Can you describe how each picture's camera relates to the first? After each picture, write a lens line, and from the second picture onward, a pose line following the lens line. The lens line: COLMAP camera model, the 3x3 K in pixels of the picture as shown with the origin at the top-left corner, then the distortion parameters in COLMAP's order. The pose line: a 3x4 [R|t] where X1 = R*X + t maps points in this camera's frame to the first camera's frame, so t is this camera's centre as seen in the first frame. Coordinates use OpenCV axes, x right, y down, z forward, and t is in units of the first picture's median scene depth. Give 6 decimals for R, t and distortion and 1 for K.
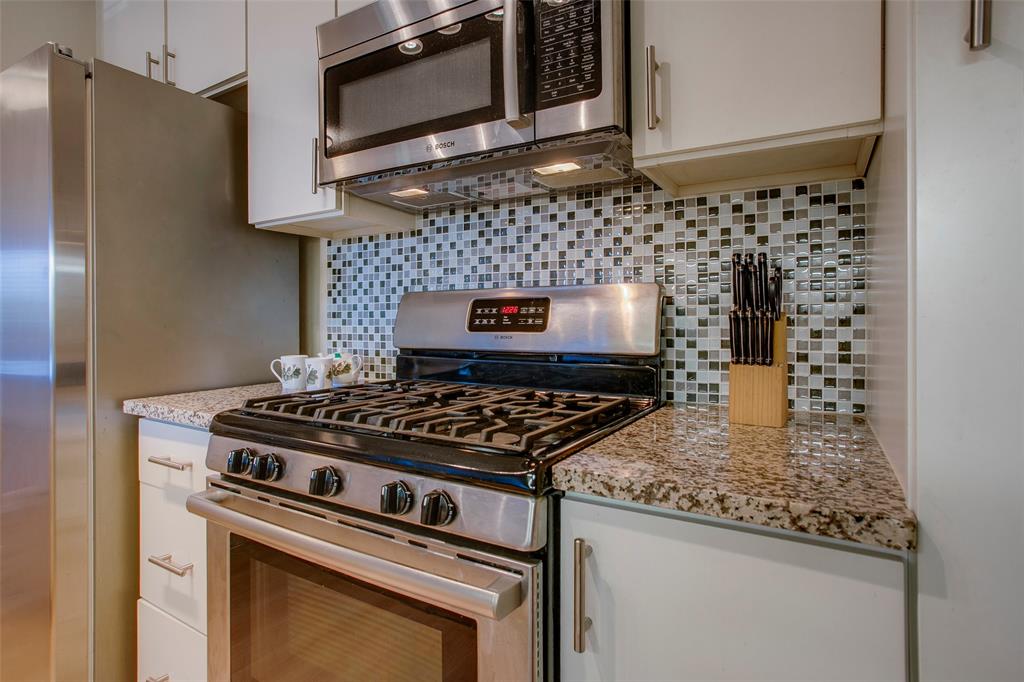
lens RADIAL K [[511.3, 0, 489.7], [0, 511.3, 316.3], [0, 0, 1]] dist [-0.064083, 0.027536]
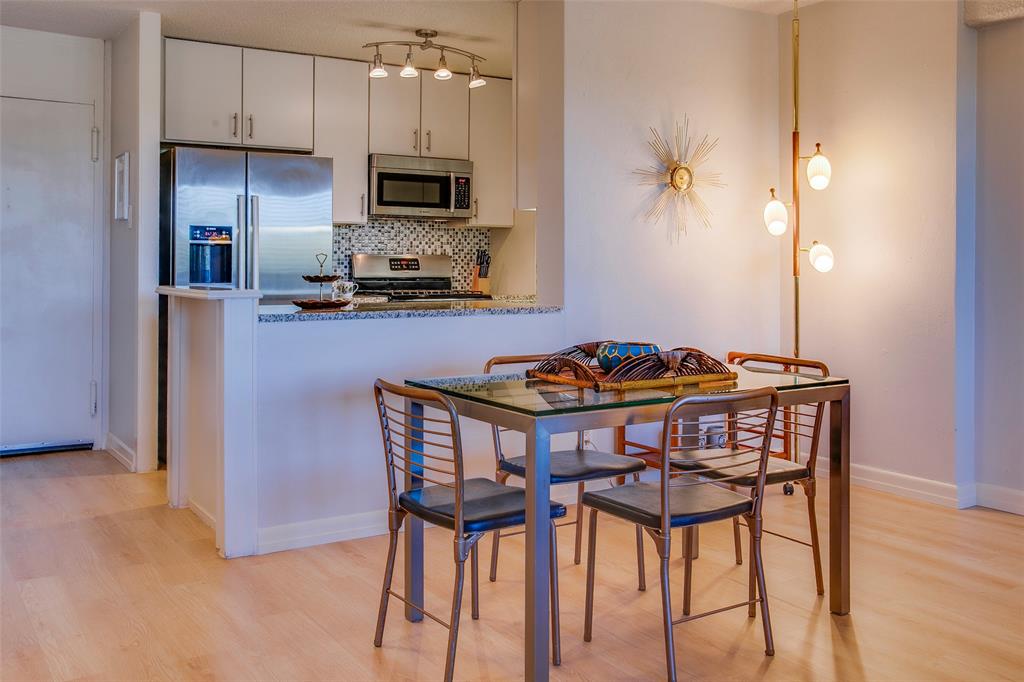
lens RADIAL K [[934.6, 0, 492.0], [0, 934.6, 250.2], [0, 0, 1]] dist [-0.004259, 0.003067]
pose [[0.430734, 0.014530, 0.902362, -4.361954], [-0.005990, 0.999894, -0.013242, -0.016708], [-0.902459, 0.000299, 0.430775, -1.610545]]
